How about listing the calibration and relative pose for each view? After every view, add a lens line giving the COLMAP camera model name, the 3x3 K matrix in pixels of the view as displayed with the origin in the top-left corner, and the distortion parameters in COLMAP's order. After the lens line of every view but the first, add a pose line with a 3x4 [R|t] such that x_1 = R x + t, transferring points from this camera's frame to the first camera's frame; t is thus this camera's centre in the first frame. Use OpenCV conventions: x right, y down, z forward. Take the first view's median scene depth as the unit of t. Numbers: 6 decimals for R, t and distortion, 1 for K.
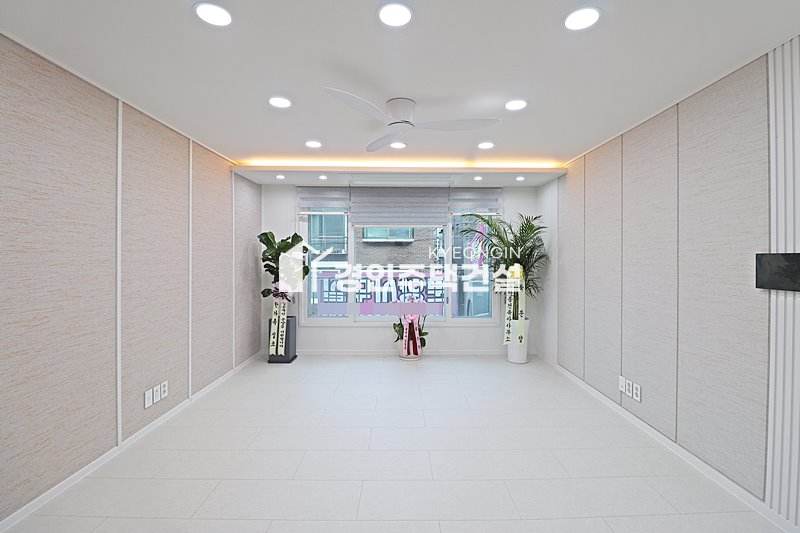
lens RADIAL K [[368.7, 0, 407.2], [0, 368.7, 259.8], [0, 0, 1]] dist [-0.006818, -0.008862]
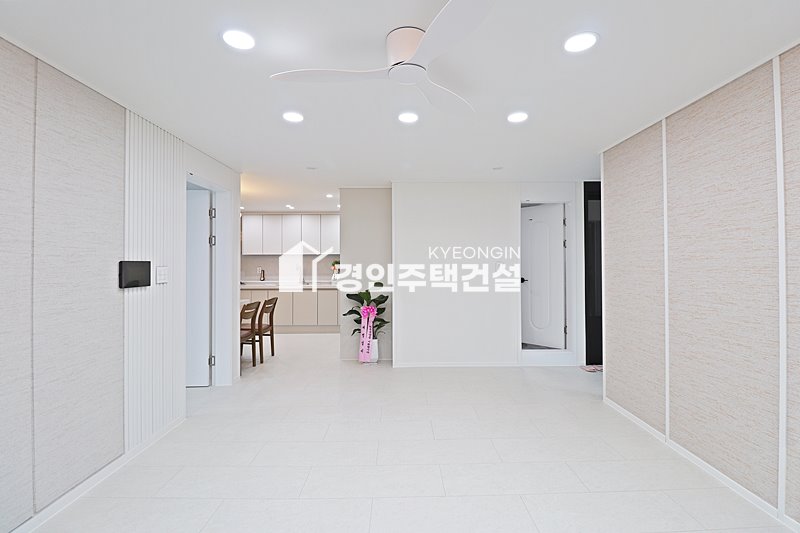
lens RADIAL K [[368.7, 0, 406.7], [0, 368.7, 261.1], [0, 0, 1]] dist [-0.006818, -0.008862]
pose [[-0.999985, 0.000248, -0.005380, -0.006817], [0.000249, 1.000000, -0.000171, -0.006575], [0.005380, -0.000173, -0.999986, 0.954520]]
